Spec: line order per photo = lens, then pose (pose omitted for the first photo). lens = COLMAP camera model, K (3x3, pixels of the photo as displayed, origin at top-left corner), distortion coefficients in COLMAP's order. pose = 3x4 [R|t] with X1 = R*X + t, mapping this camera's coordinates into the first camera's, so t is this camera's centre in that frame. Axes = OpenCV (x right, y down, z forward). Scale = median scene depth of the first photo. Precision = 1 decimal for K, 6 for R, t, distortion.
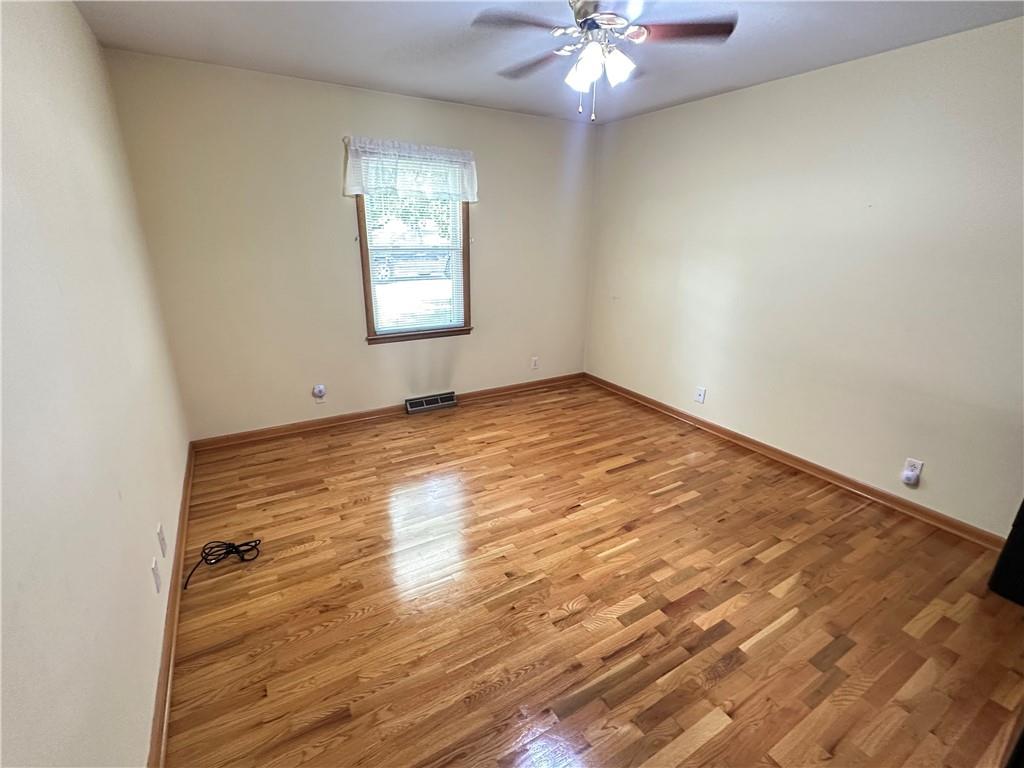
lens RADIAL K [[461.9, 0, 512.3], [0, 461.9, 384.4], [0, 0, 1]] dist [-0.015944, -0.000422]
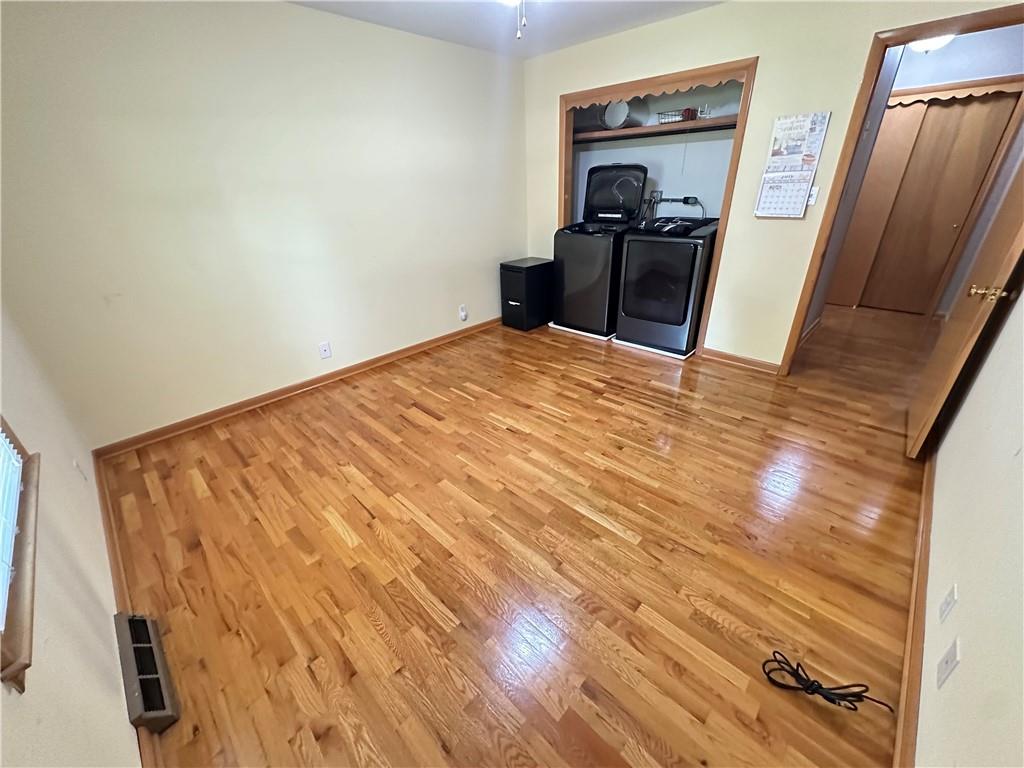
lens RADIAL K [[406.9, 0, 513.6], [0, 406.9, 384.9], [0, 0, 1]] dist [-0.003666, 0.000714]
pose [[-0.258919, -0.437375, 0.861199, -0.651175], [0.328720, 0.798481, 0.504352, -0.308242], [-0.908242, 0.413680, -0.062968, 1.001501]]
